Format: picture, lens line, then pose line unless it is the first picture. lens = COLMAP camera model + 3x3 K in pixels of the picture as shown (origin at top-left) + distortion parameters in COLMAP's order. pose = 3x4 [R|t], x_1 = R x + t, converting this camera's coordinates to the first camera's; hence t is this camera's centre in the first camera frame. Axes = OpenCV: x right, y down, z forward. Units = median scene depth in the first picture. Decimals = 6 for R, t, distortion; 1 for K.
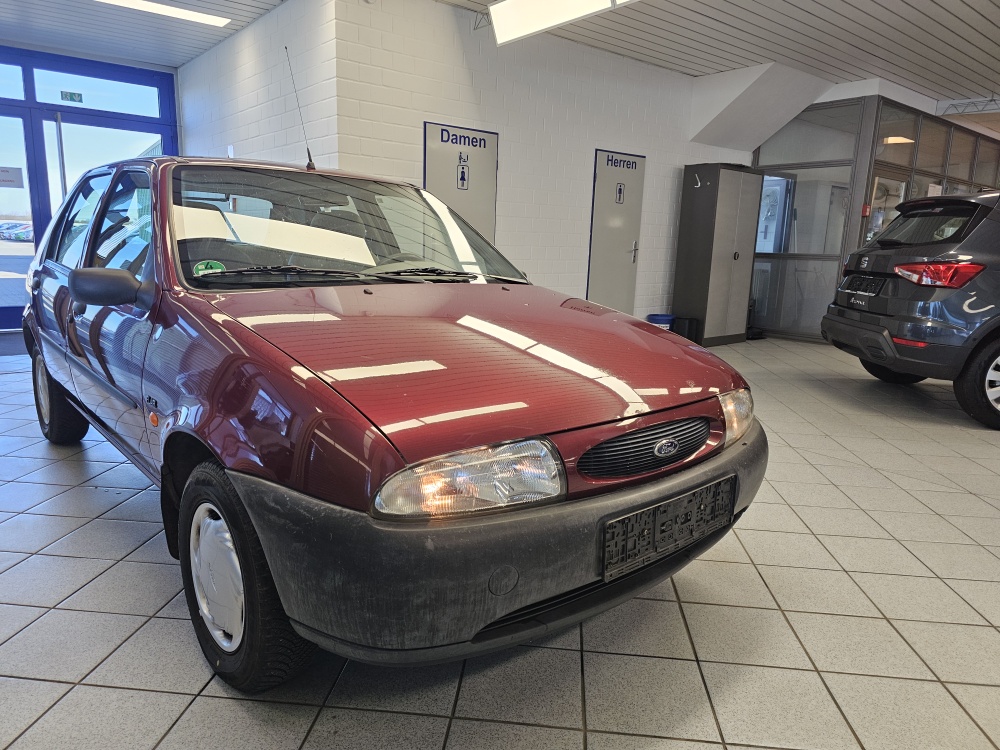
lens RADIAL K [[679.2, 0, 502.0], [0, 679.2, 376.1], [0, 0, 1]] dist [0.051029, -0.052620]
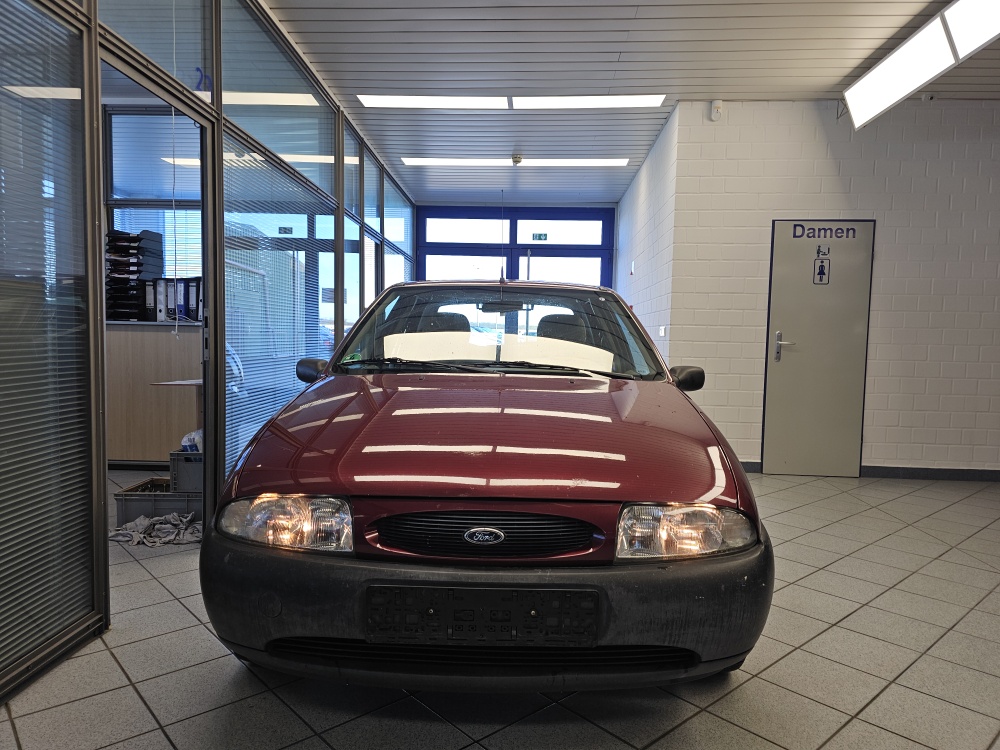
lens RADIAL K [[679.2, 0, 502.0], [0, 679.2, 376.1], [0, 0, 1]] dist [0.051029, -0.052620]
pose [[0.736753, 0.021443, -0.675822, 0.250763], [-0.122447, 0.987203, -0.102165, -0.007409], [0.664983, 0.158023, 0.729950, 0.067662]]
